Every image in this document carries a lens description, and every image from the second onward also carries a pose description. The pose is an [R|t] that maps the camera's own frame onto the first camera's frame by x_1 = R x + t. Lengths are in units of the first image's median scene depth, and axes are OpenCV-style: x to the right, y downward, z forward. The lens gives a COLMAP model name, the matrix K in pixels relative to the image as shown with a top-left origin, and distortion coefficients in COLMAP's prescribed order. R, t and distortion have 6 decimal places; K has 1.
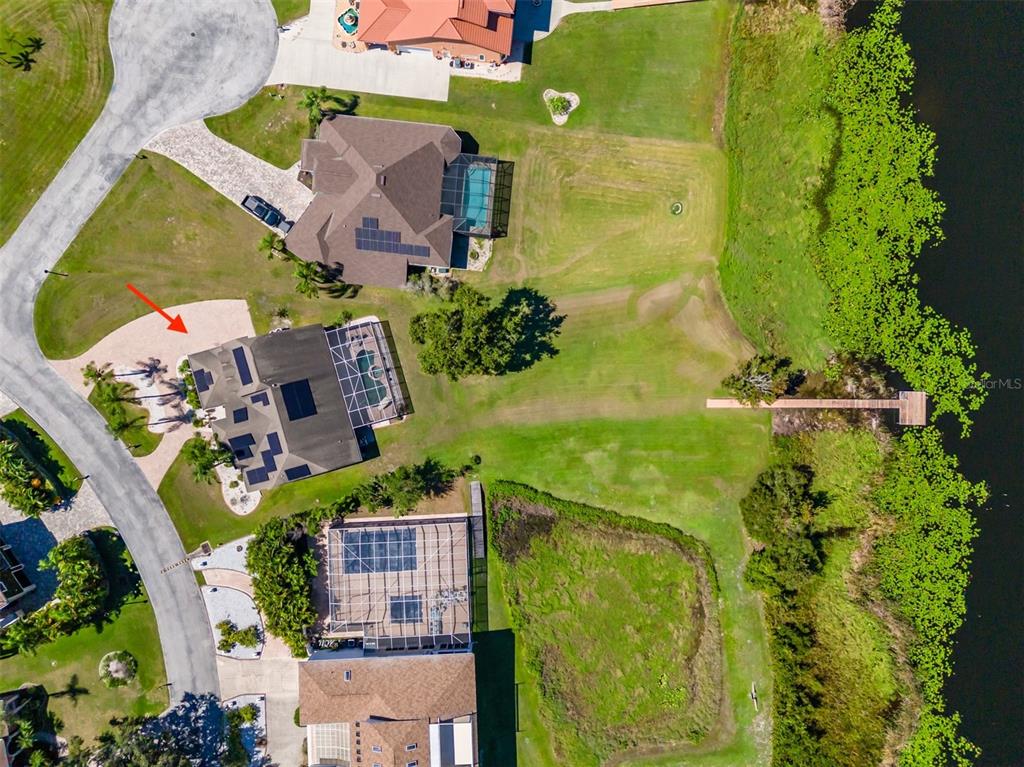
lens RADIAL K [[740.3, 0, 514.5], [0, 740.3, 383.5], [0, 0, 1]] dist [0.085690, -0.082949]
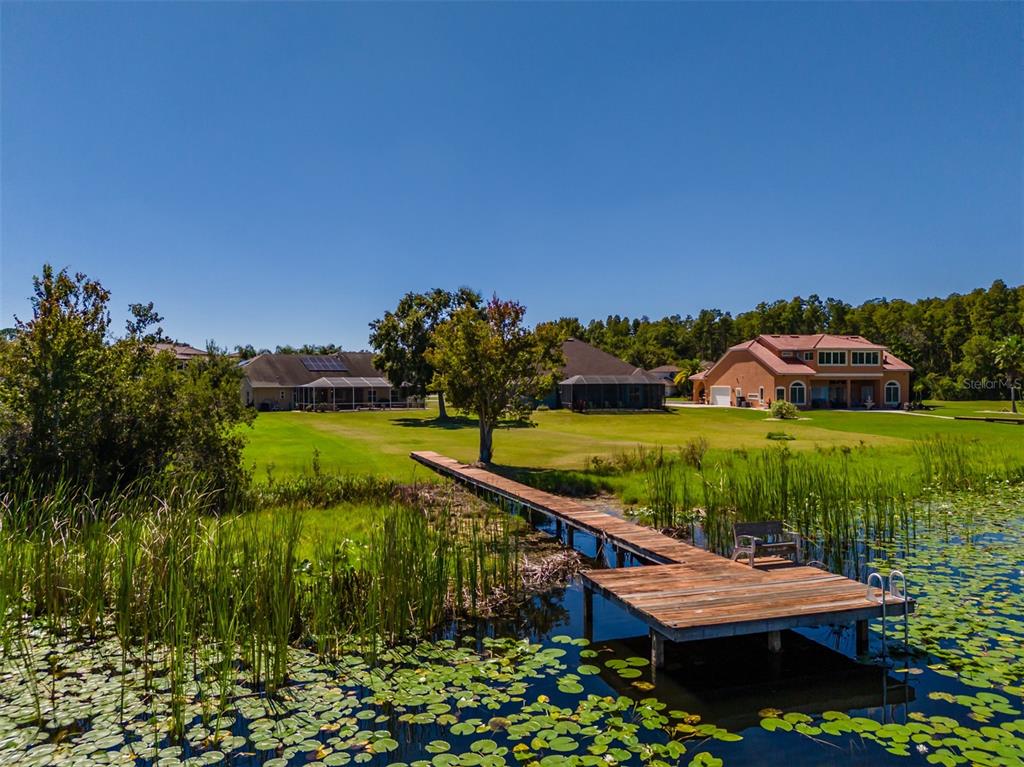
lens RADIAL K [[744.5, 0, 512.0], [0, 744.5, 383.5], [0, 0, 1]] dist [0.106131, -0.127636]
pose [[0.345151, -0.003792, -0.938539, 0.648637], [-0.938537, 0.003203, -0.345163, 0.114871], [0.004315, 0.999988, -0.002453, 0.983932]]
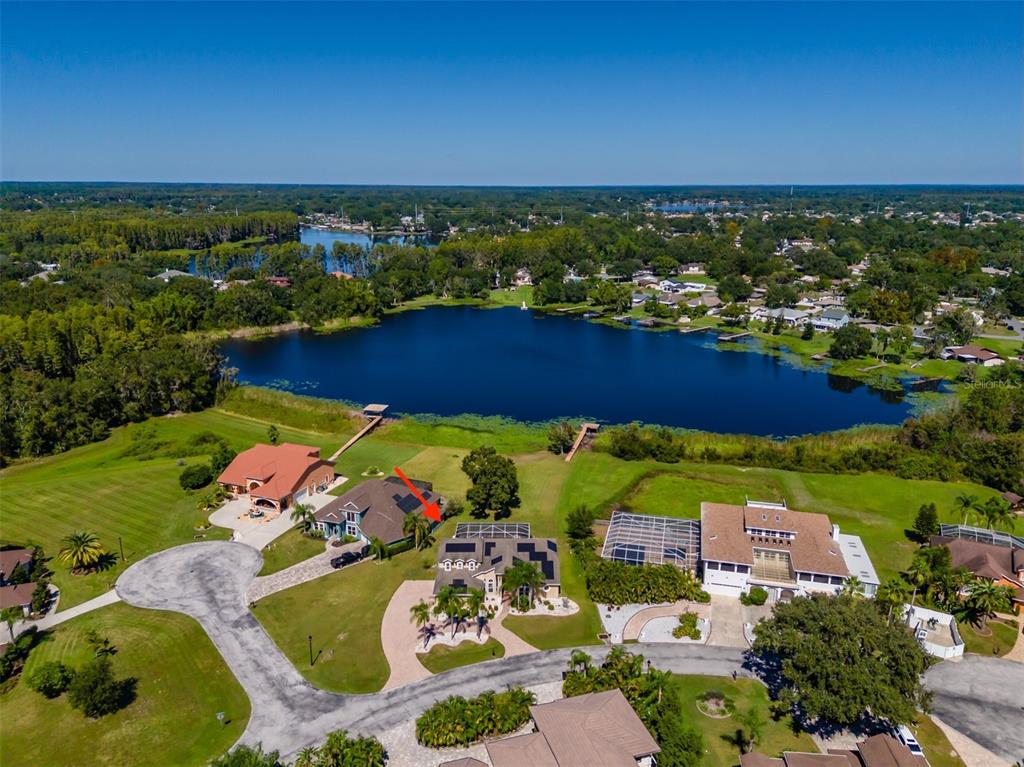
lens RADIAL K [[744.5, 0, 512.0], [0, 744.5, 383.5], [0, 0, 1]] dist [0.106131, -0.127636]
pose [[0.276020, -0.261873, 0.924789, -1.353548], [0.961149, 0.072782, -0.266263, 0.356027], [0.002419, 0.962354, 0.271788, 0.361288]]
